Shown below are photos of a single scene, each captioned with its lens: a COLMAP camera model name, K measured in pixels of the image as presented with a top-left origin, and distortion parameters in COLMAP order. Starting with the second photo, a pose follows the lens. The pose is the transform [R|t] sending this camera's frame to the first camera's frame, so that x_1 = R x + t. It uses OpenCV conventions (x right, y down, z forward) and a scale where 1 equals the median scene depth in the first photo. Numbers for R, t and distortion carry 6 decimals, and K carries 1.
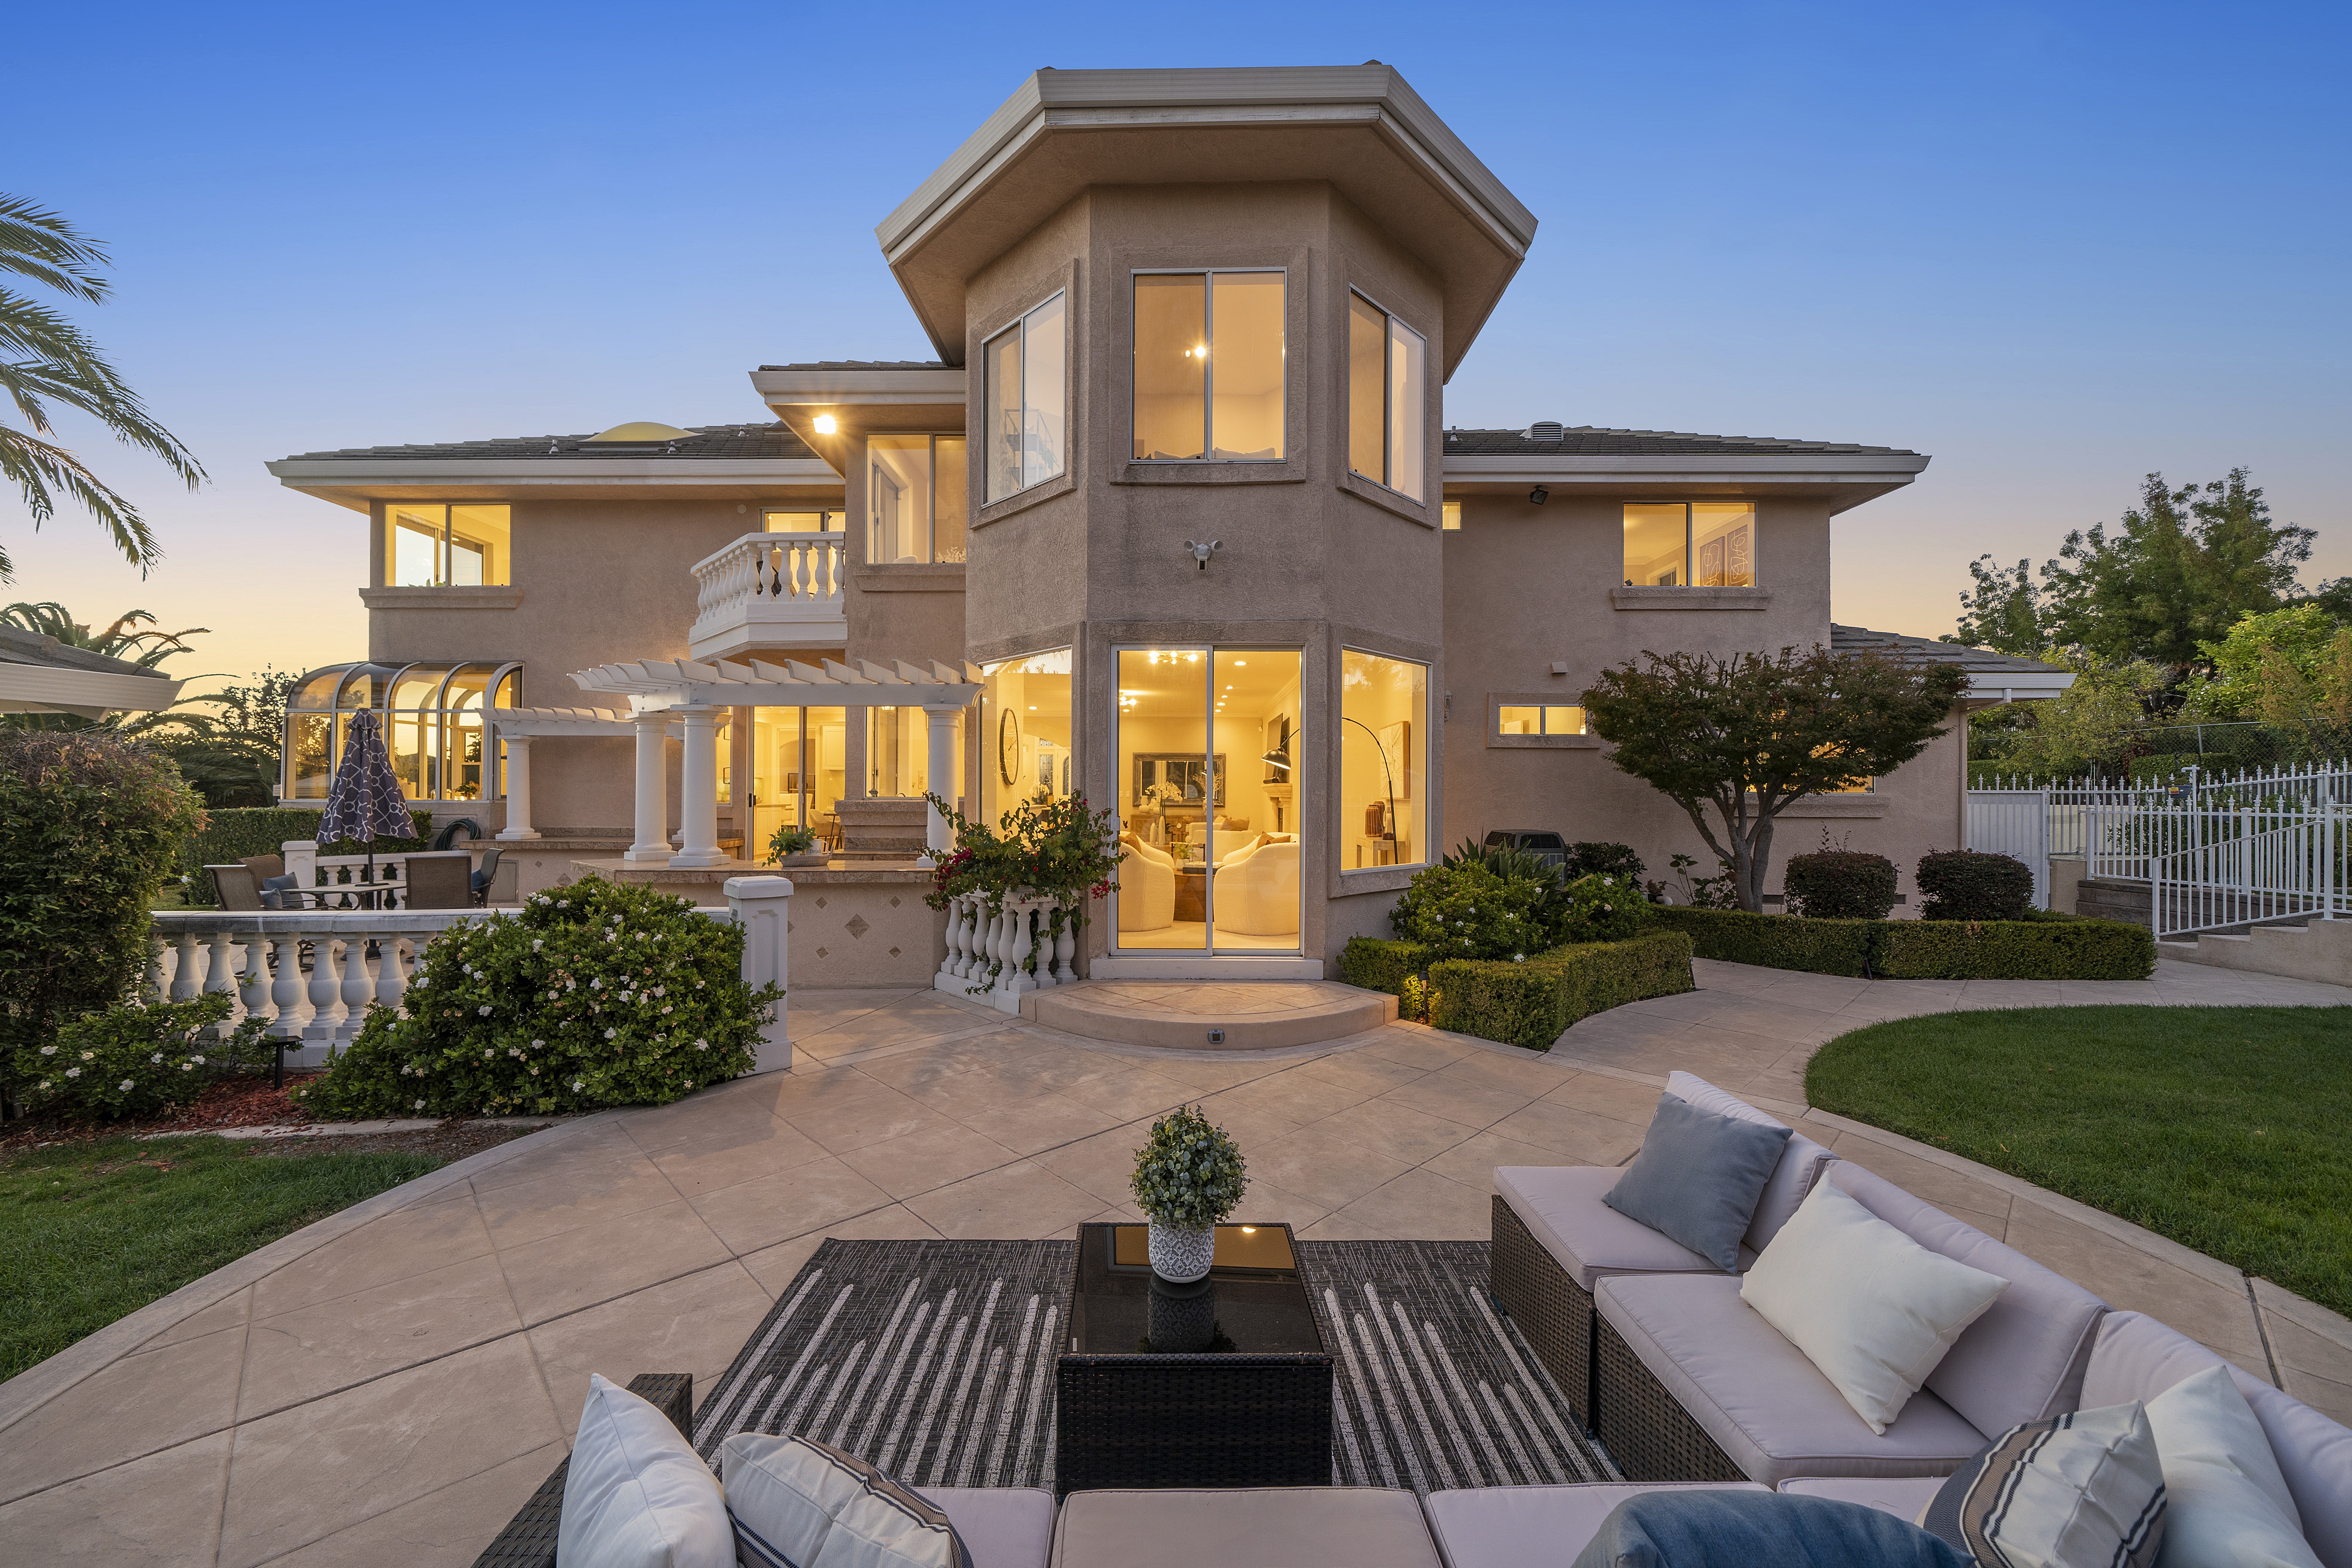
lens RADIAL K [[882.7, 0, 1176.0], [0, 882.7, 784.0], [0, 0, 1]] dist [-0.001089, 0.000063]
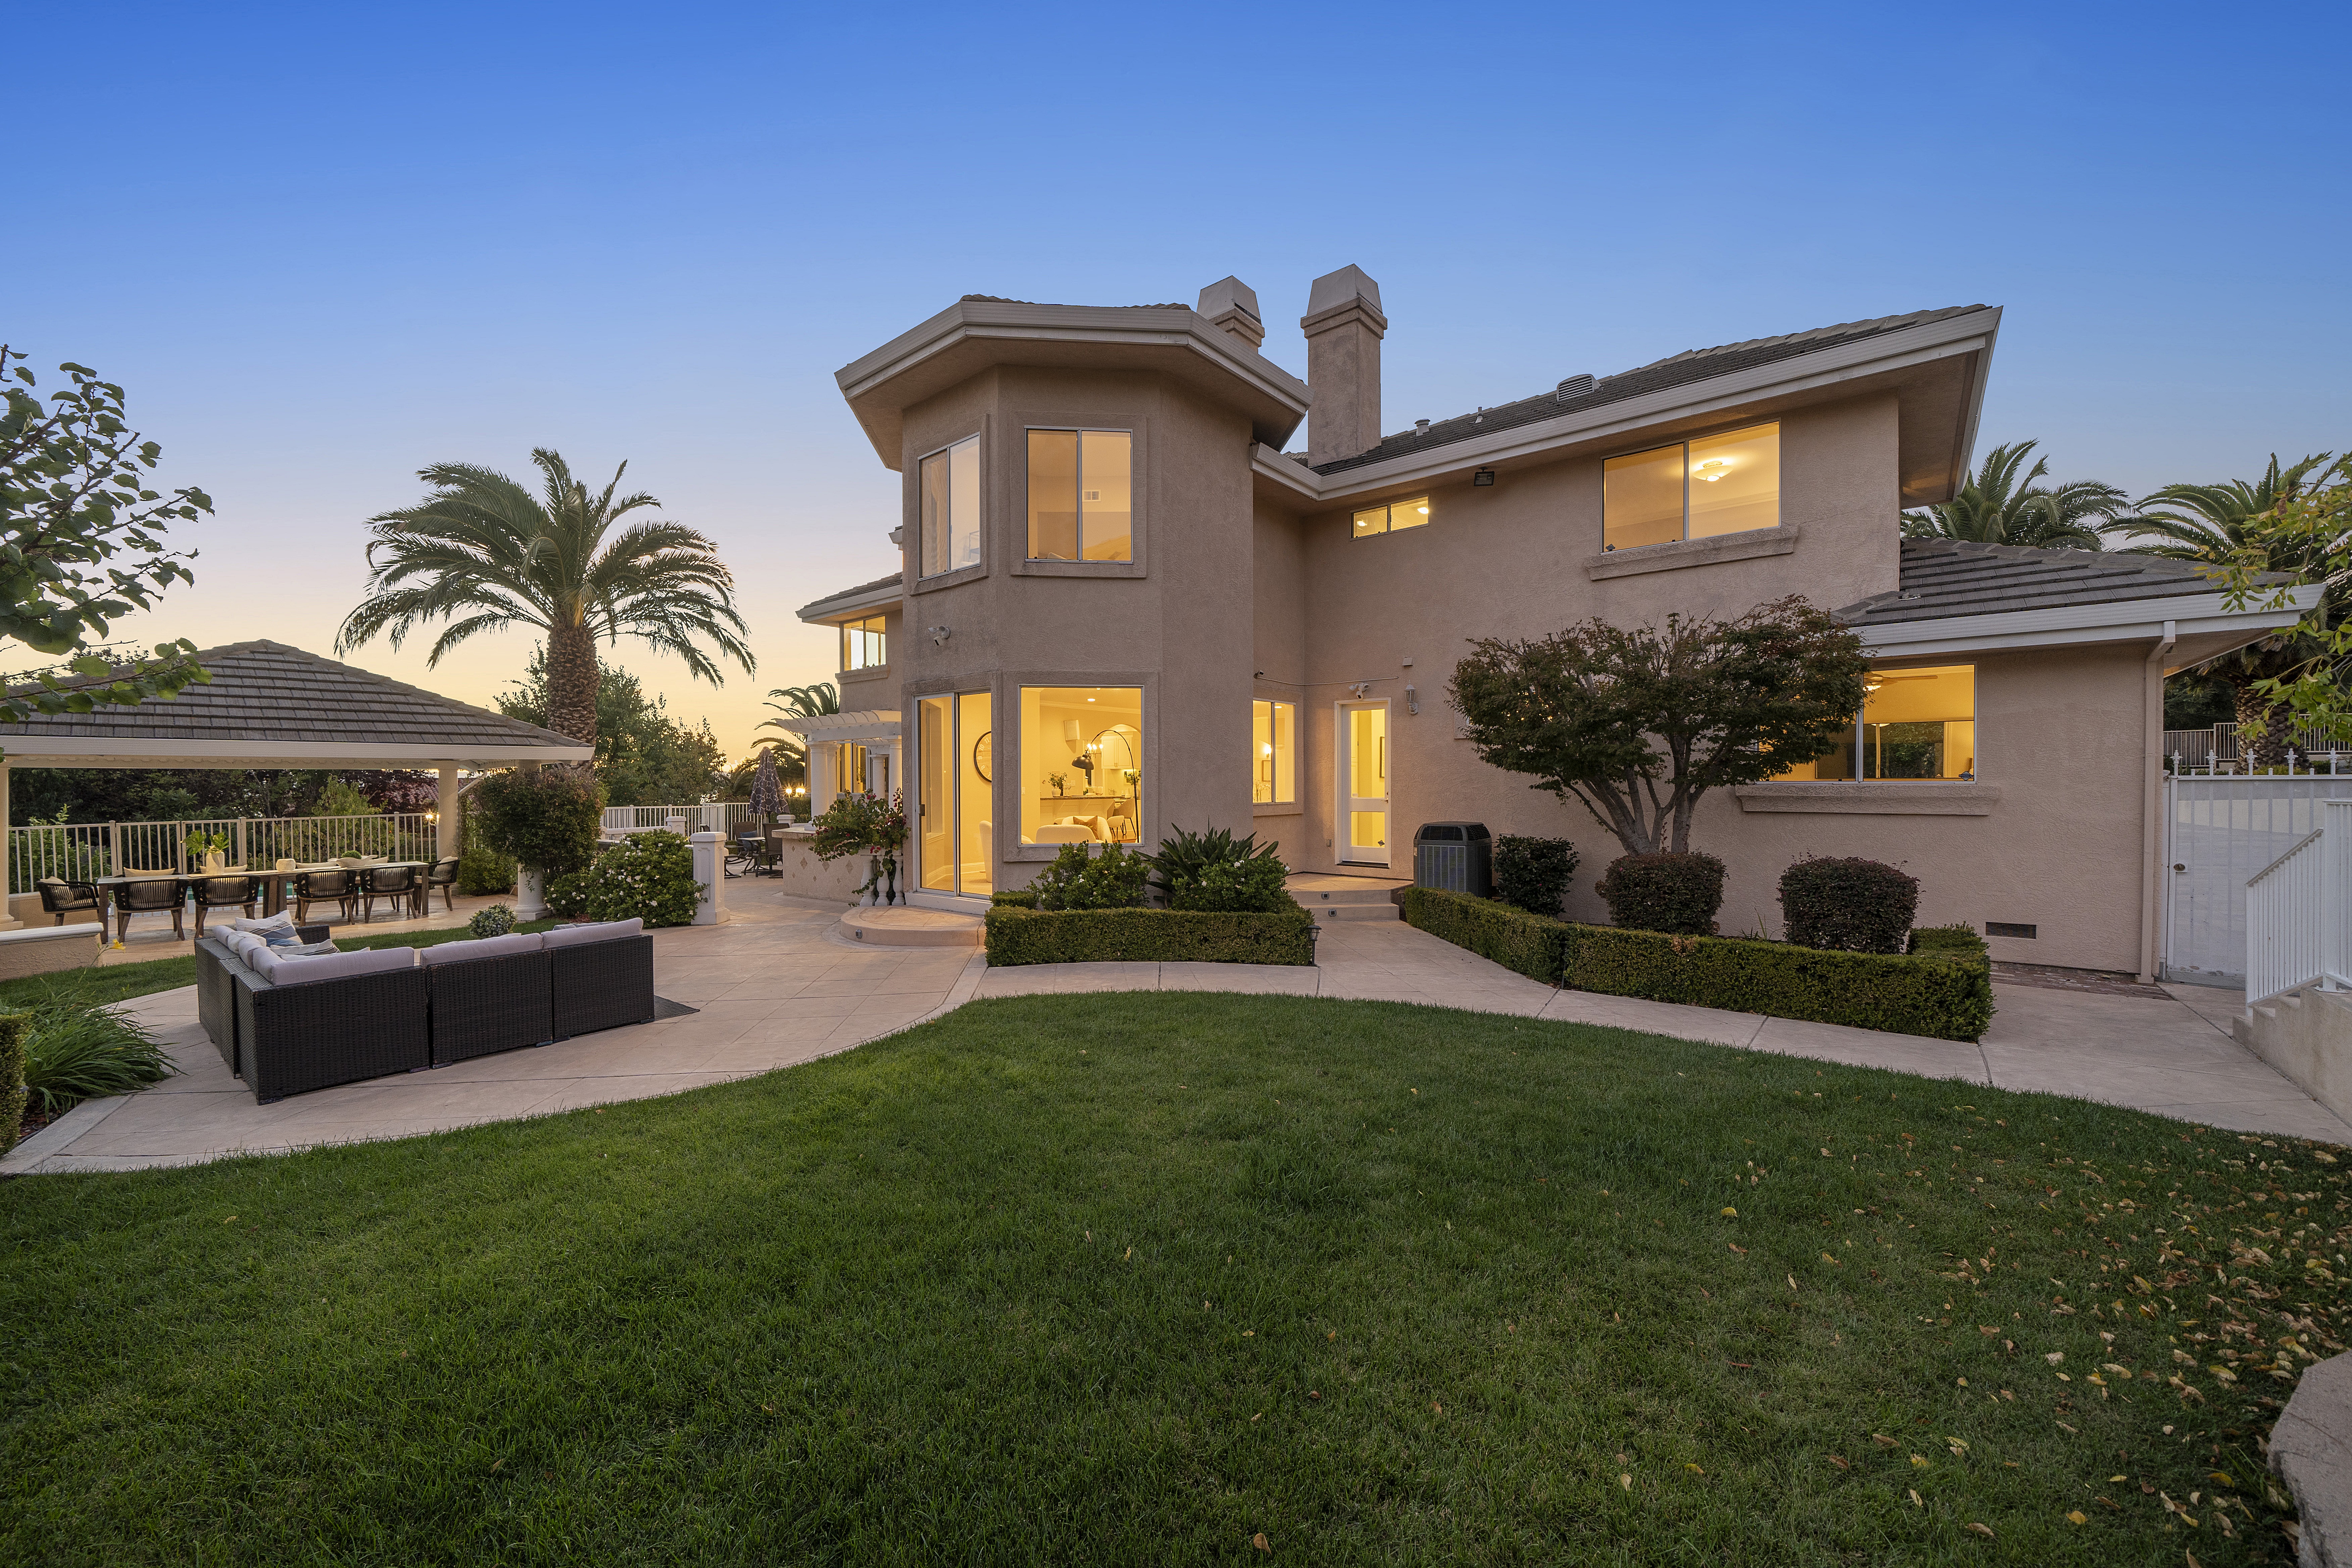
lens RADIAL K [[882.7, 0, 1176.0], [0, 882.7, 784.0], [0, 0, 1]] dist [-0.001089, 0.000063]
pose [[0.784559, -0.005774, -0.620028, 0.777832], [0.015600, 0.999824, 0.010428, -0.005665], [0.619858, -0.017854, 0.784511, 0.023743]]
